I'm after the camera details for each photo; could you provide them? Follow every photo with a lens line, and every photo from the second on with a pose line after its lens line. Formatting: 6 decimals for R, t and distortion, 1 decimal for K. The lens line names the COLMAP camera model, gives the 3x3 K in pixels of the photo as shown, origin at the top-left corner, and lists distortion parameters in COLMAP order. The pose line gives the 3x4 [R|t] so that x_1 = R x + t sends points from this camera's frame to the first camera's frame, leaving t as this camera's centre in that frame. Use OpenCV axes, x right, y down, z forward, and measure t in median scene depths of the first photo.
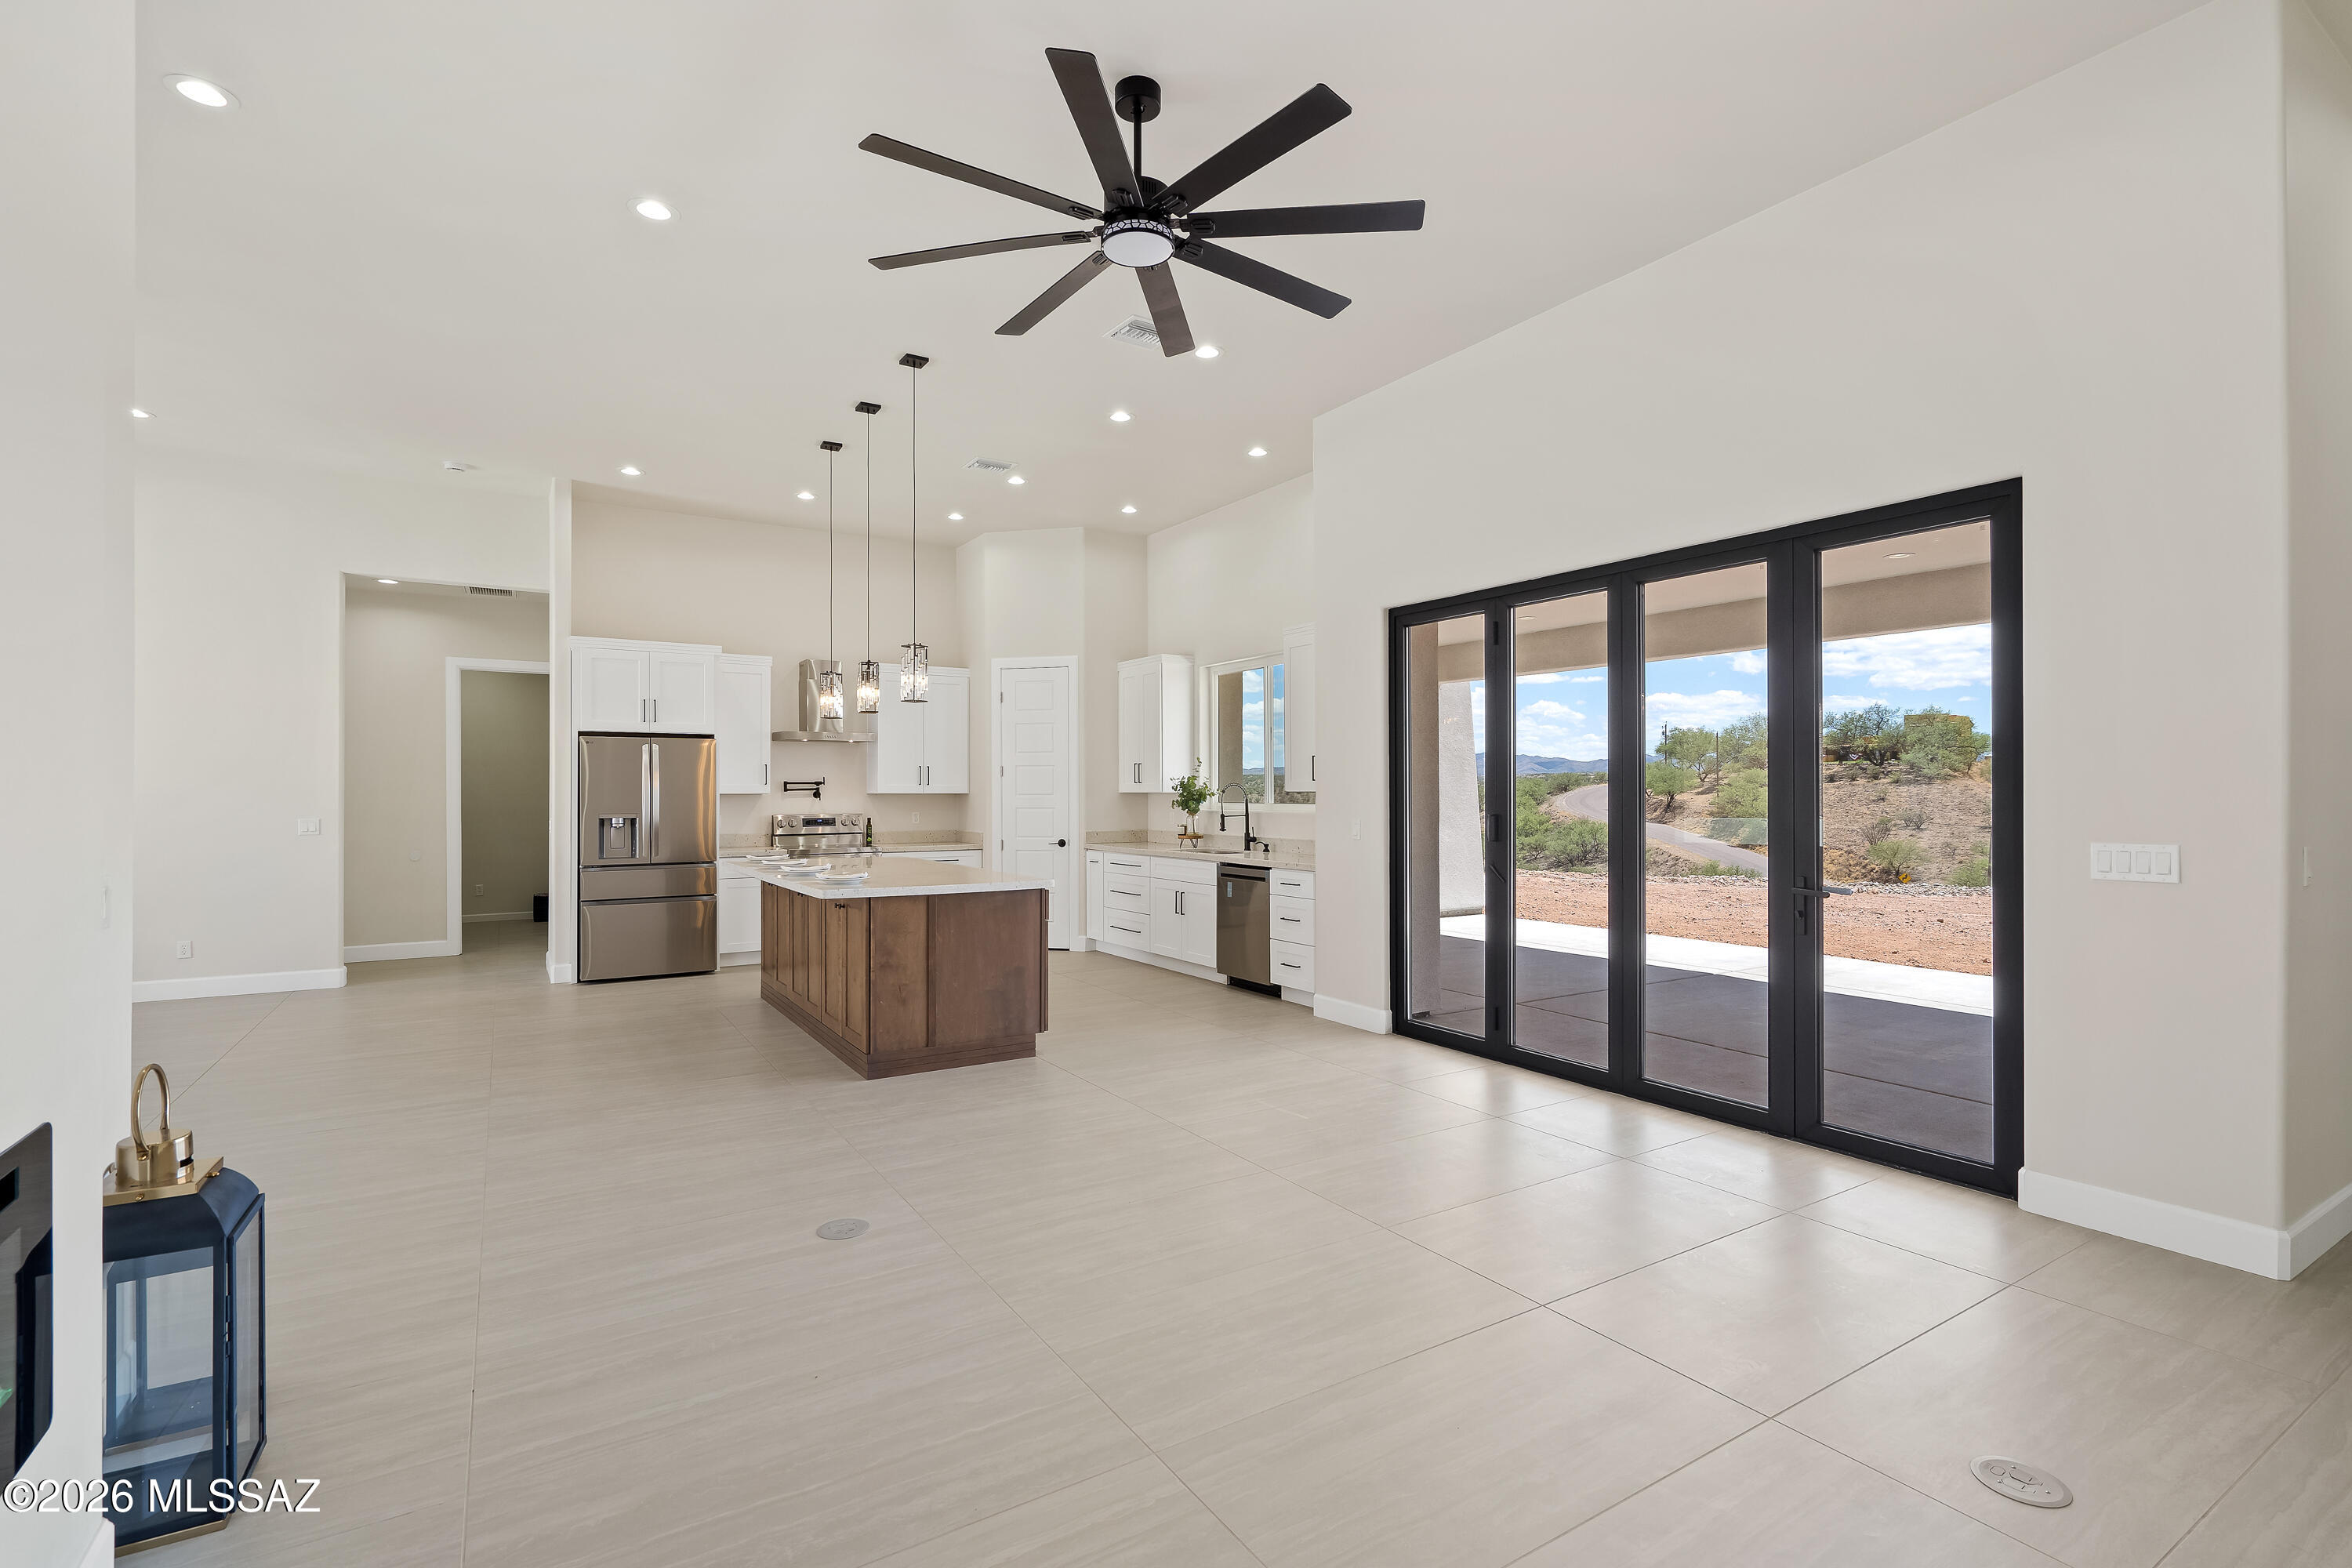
lens RADIAL K [[1075.6, 0, 1169.1], [0, 1075.6, 792.2], [0, 0, 1]] dist [-0.001217, 0.001664]
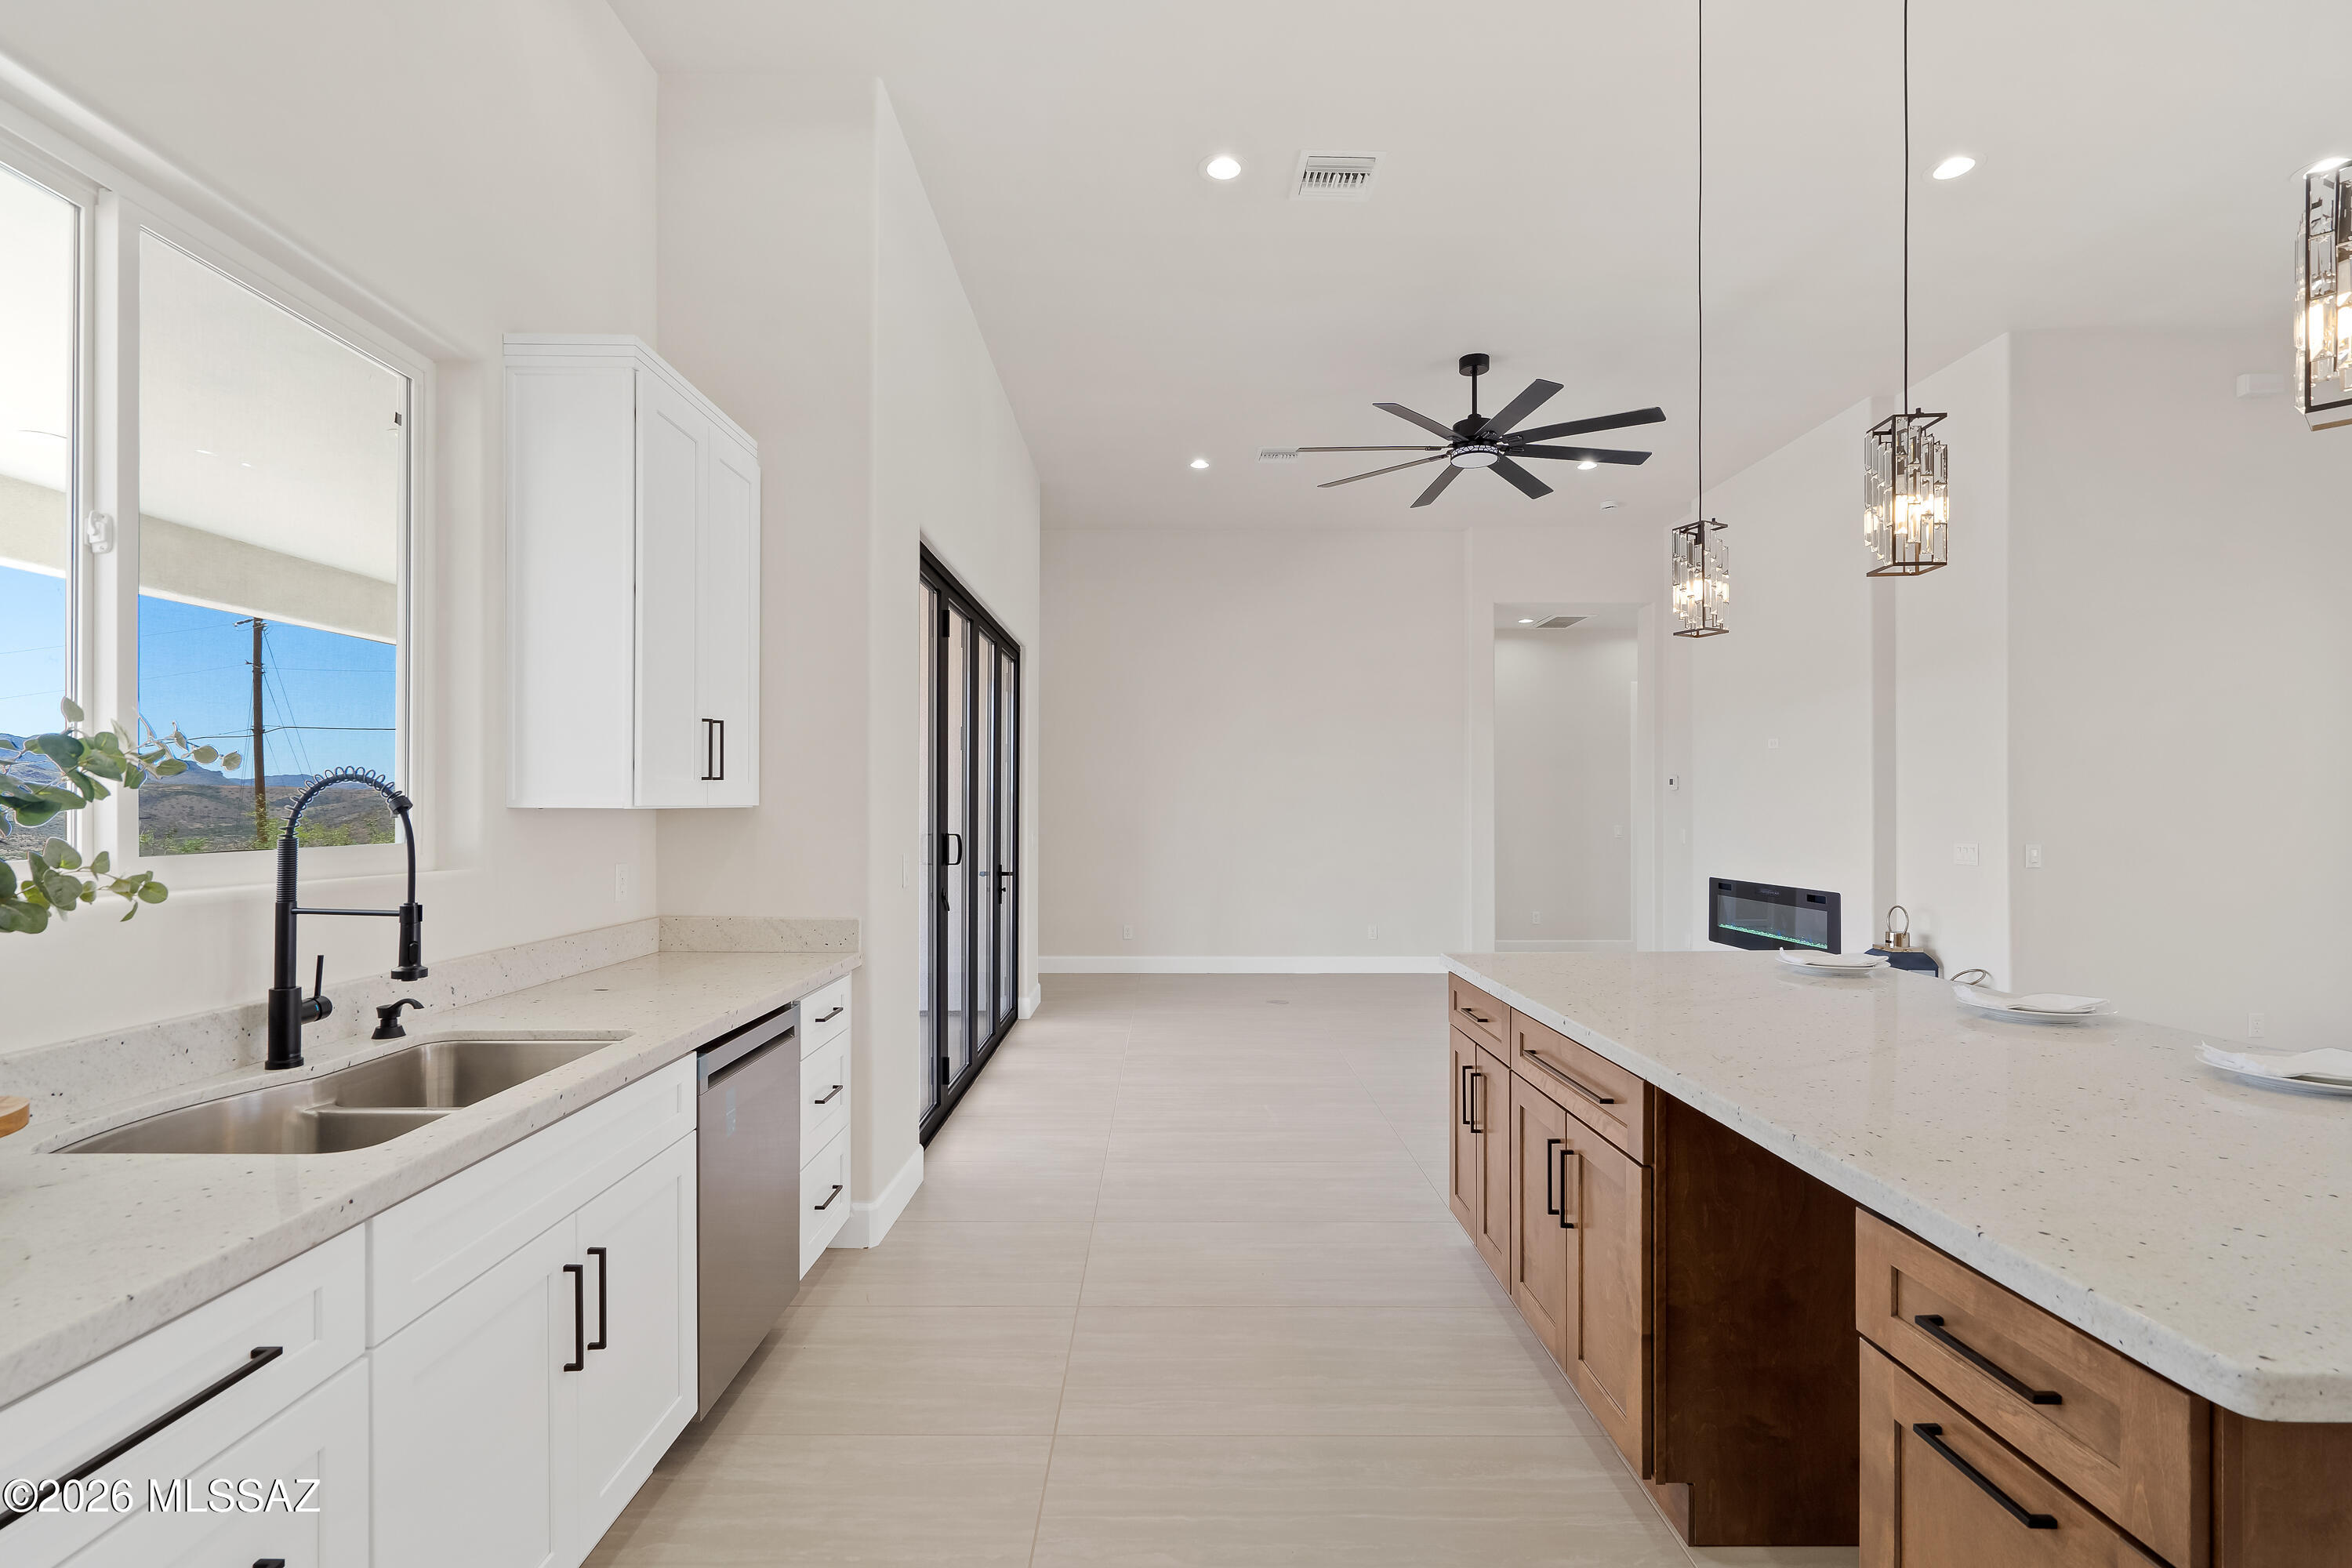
lens RADIAL K [[1076.1, 0, 1170.1], [0, 1076.1, 798.7], [0, 0, 1]] dist [-0.000012, 0.000165]
pose [[-0.853914, 0.005385, 0.520386, -0.208245], [0.001608, 0.999969, -0.007710, -0.000008], [-0.520411, -0.005747, -0.853897, 1.133430]]
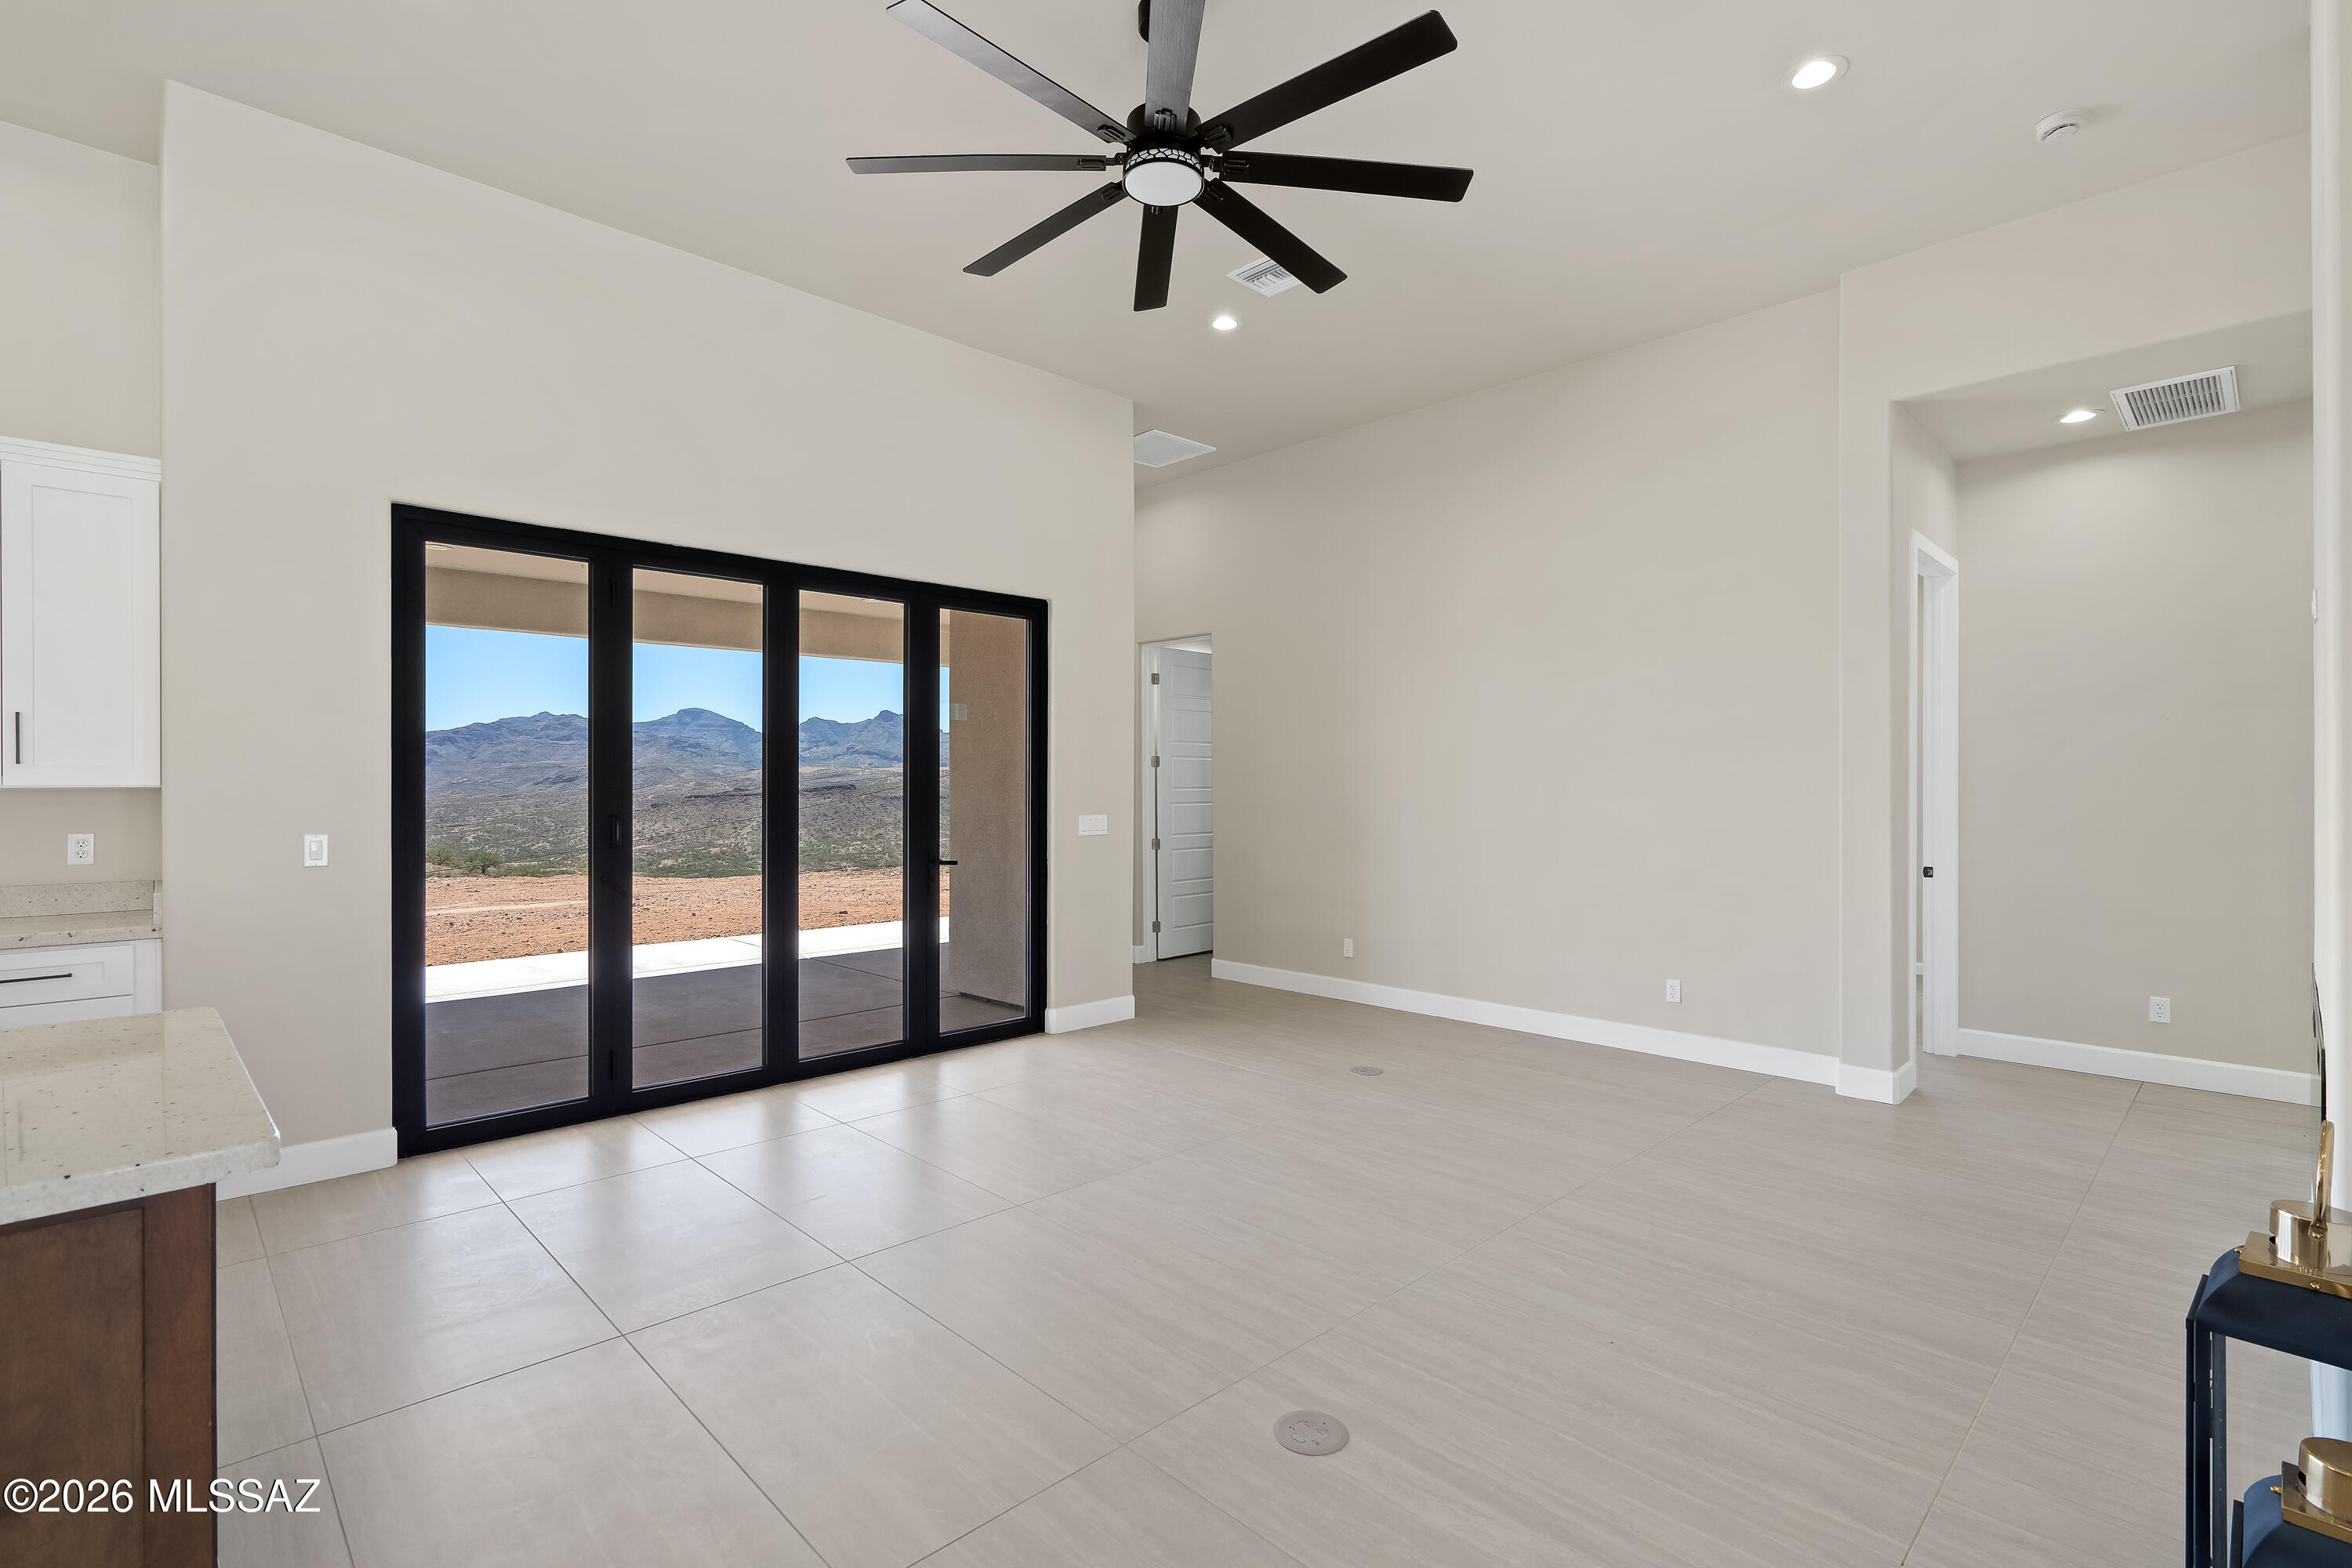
lens RADIAL K [[1080.2, 0, 1169.1], [0, 1080.2, 788.8], [0, 0, 1]] dist [-0.005853, -0.000259]
pose [[-0.210257, 0.000041, 0.977646, -0.403658], [0.000498, 1.000000, 0.000066, 0.001130], [-0.977646, 0.000501, -0.210257, 0.524700]]
